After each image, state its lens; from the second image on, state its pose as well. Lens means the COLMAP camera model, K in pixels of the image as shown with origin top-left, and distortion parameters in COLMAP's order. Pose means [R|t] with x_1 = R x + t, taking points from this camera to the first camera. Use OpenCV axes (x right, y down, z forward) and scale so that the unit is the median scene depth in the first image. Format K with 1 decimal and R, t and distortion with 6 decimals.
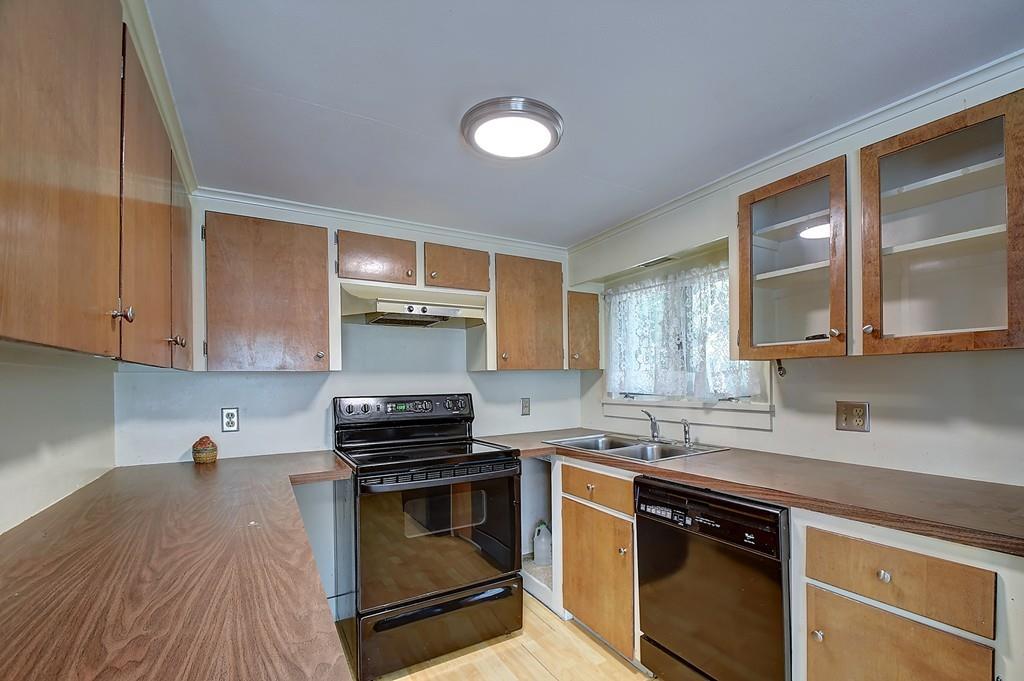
lens RADIAL K [[453.8, 0, 534.6], [0, 453.8, 382.6], [0, 0, 1]] dist [-0.001067, -0.000154]
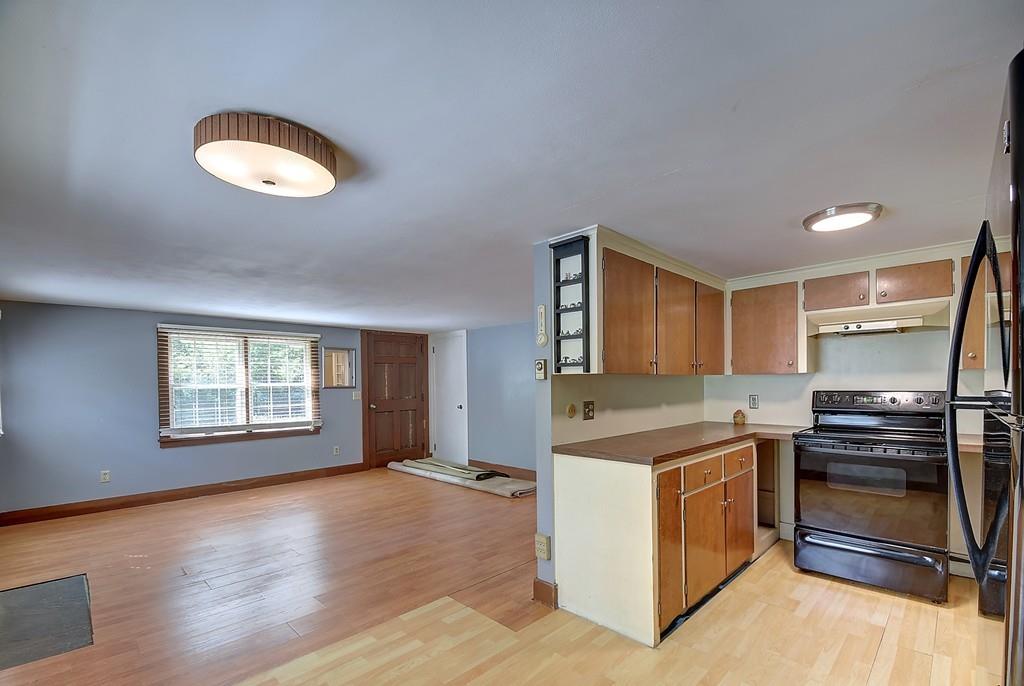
lens RADIAL K [[457.3, 0, 533.3], [0, 457.3, 387.8], [0, 0, 1]] dist [0.018157, -0.017675]
pose [[0.267314, 0.020175, -0.963398, 0.744572], [0.001714, 0.999769, 0.021412, -0.010098], [0.963608, -0.007375, 0.267217, -0.266856]]
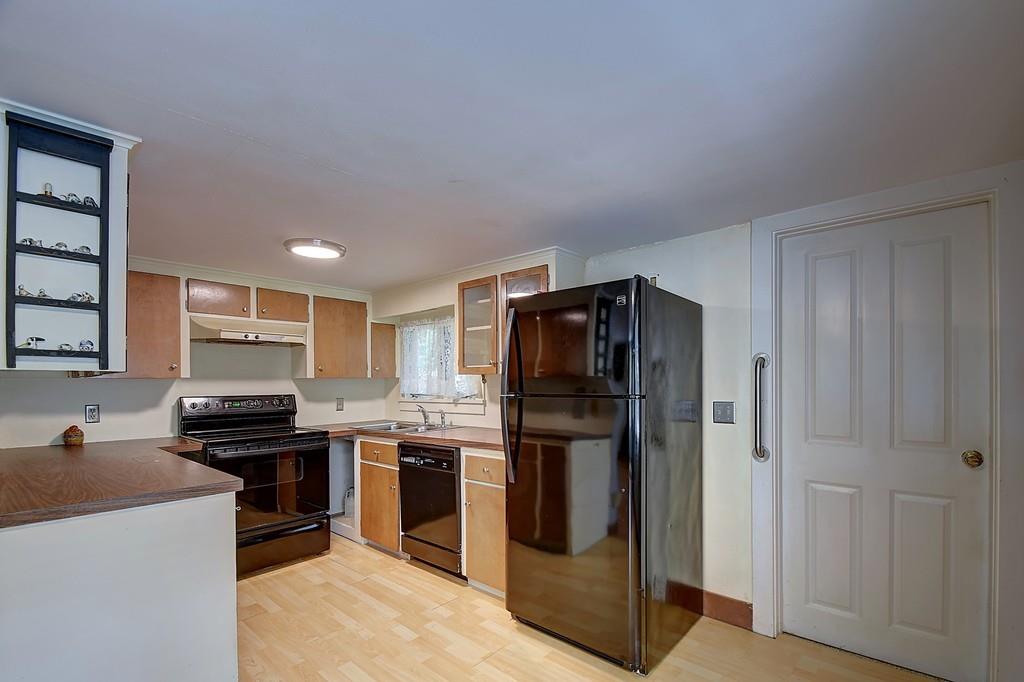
lens RADIAL K [[457.3, 0, 533.3], [0, 457.3, 385.8], [0, 0, 1]] dist [0.018157, -0.017675]
pose [[0.949499, 0.004159, 0.313742, 0.130075], [-0.003274, 0.999989, -0.003349, -0.000092], [-0.313753, 0.002153, 0.949502, -0.643769]]
